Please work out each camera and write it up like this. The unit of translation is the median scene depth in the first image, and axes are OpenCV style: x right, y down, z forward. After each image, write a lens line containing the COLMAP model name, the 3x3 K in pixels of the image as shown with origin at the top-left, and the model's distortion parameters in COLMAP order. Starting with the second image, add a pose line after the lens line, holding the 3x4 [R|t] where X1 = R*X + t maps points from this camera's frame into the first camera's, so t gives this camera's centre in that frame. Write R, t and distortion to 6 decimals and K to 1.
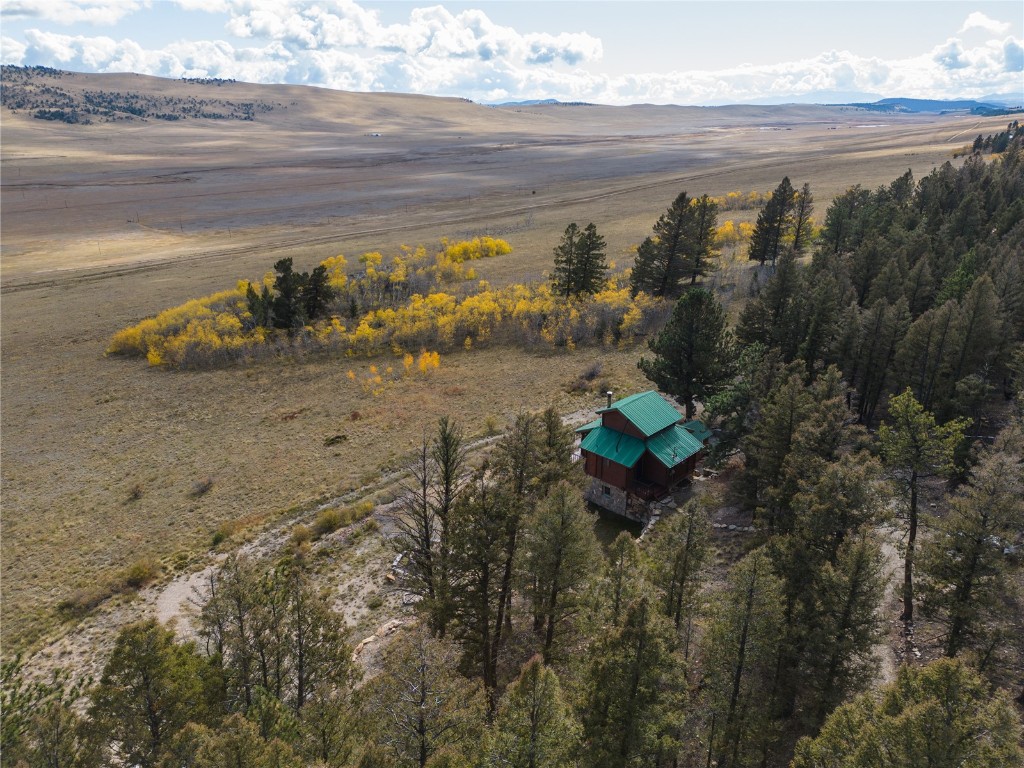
lens RADIAL K [[709.9, 0, 514.1], [0, 709.9, 381.4], [0, 0, 1]] dist [0.086579, -0.087084]
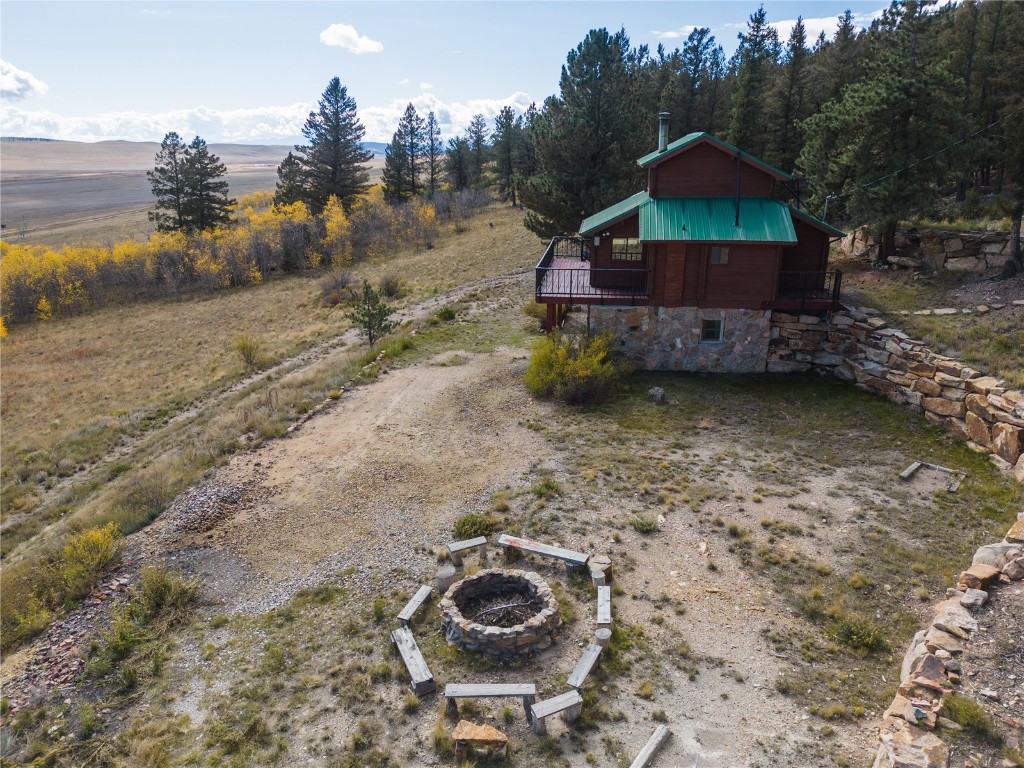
lens RADIAL K [[713.6, 0, 510.2], [0, 713.6, 382.2], [0, 0, 1]] dist [0.084538, -0.083256]
pose [[0.799424, -0.188685, 0.570367, -0.116485], [0.218192, 0.975758, 0.016977, 0.076001], [-0.559744, 0.110878, 0.821214, 0.357329]]
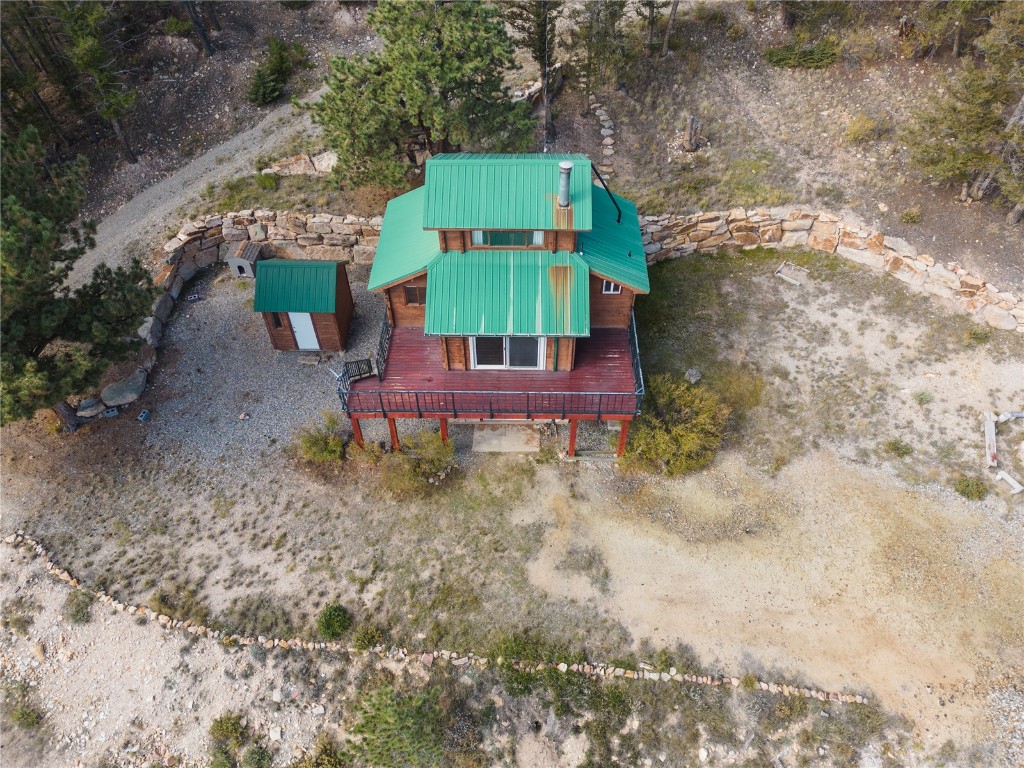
lens RADIAL K [[709.9, 0, 514.1], [0, 709.9, 381.4], [0, 0, 1]] dist [0.086579, -0.087084]
pose [[-0.681647, -0.527279, 0.507282, -0.045551], [0.274060, 0.458845, 0.845194, -0.125839], [-0.678417, 0.715149, -0.168264, 0.587745]]
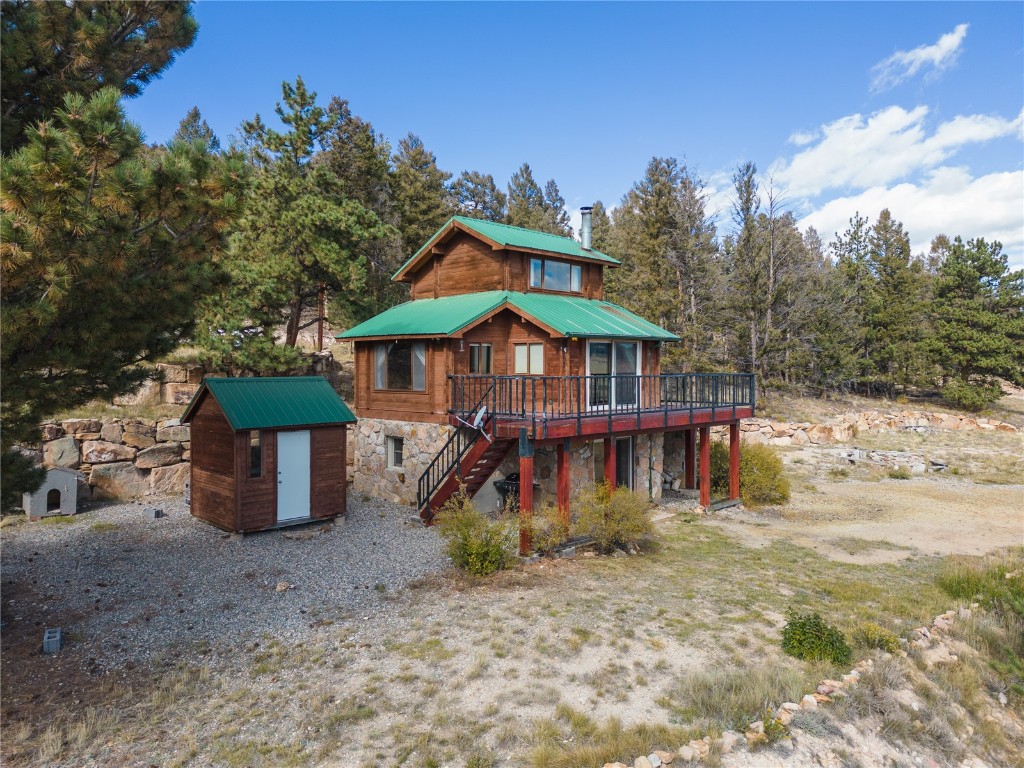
lens RADIAL K [[709.9, 0, 514.1], [0, 709.9, 381.4], [0, 0, 1]] dist [0.086579, -0.087084]
pose [[-0.999922, 0.004977, 0.011429, 0.086673], [0.008871, 0.928246, 0.371861, -0.022083], [-0.008758, 0.371934, -0.928218, 0.709404]]
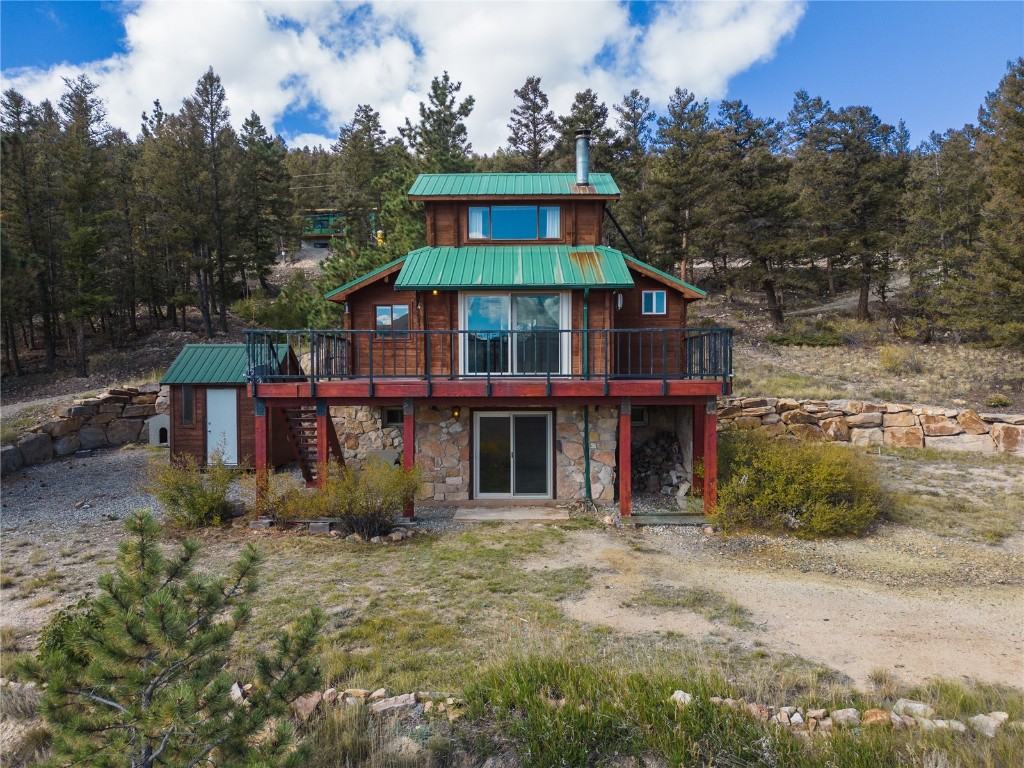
lens RADIAL K [[713.6, 0, 510.2], [0, 713.6, 382.2], [0, 0, 1]] dist [0.084538, -0.083256]
pose [[-0.685395, -0.004586, 0.728157, -0.036967], [0.265566, 0.929532, 0.255824, 0.013767], [-0.678018, 0.368714, -0.635878, 0.640663]]
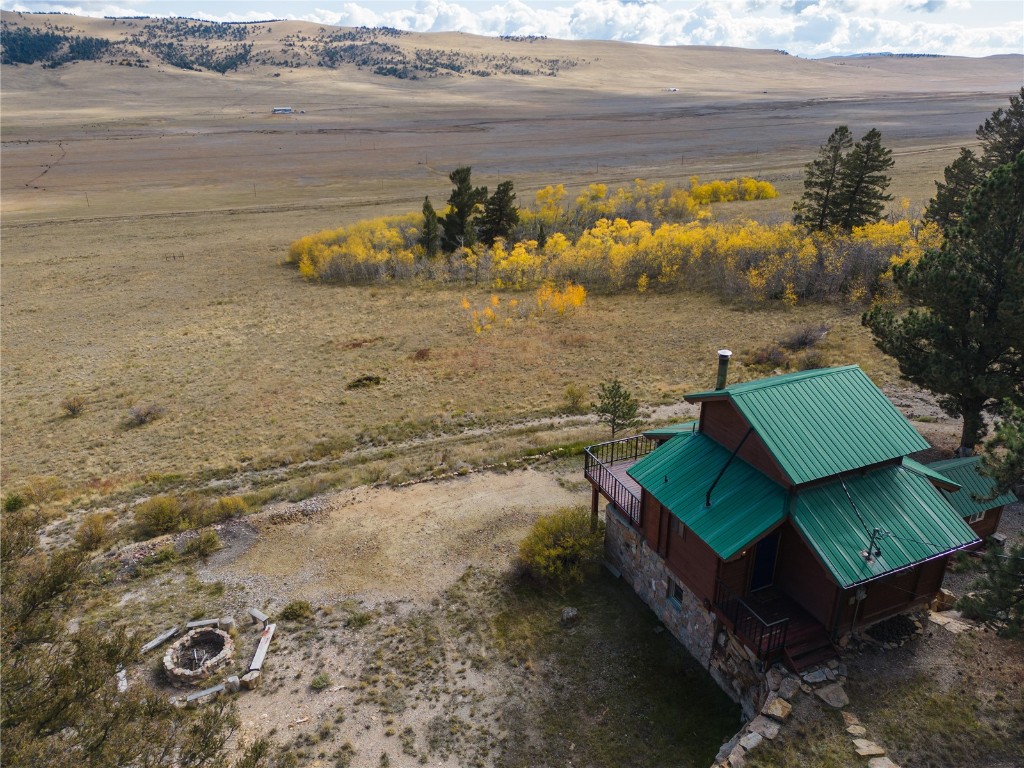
lens RADIAL K [[709.9, 0, 514.1], [0, 709.9, 381.4], [0, 0, 1]] dist [0.086579, -0.087084]
pose [[0.924932, 0.149878, -0.349337, 0.085247], [-0.132734, 0.988485, 0.072659, 0.009453], [0.356204, -0.020835, 0.934176, 0.299122]]
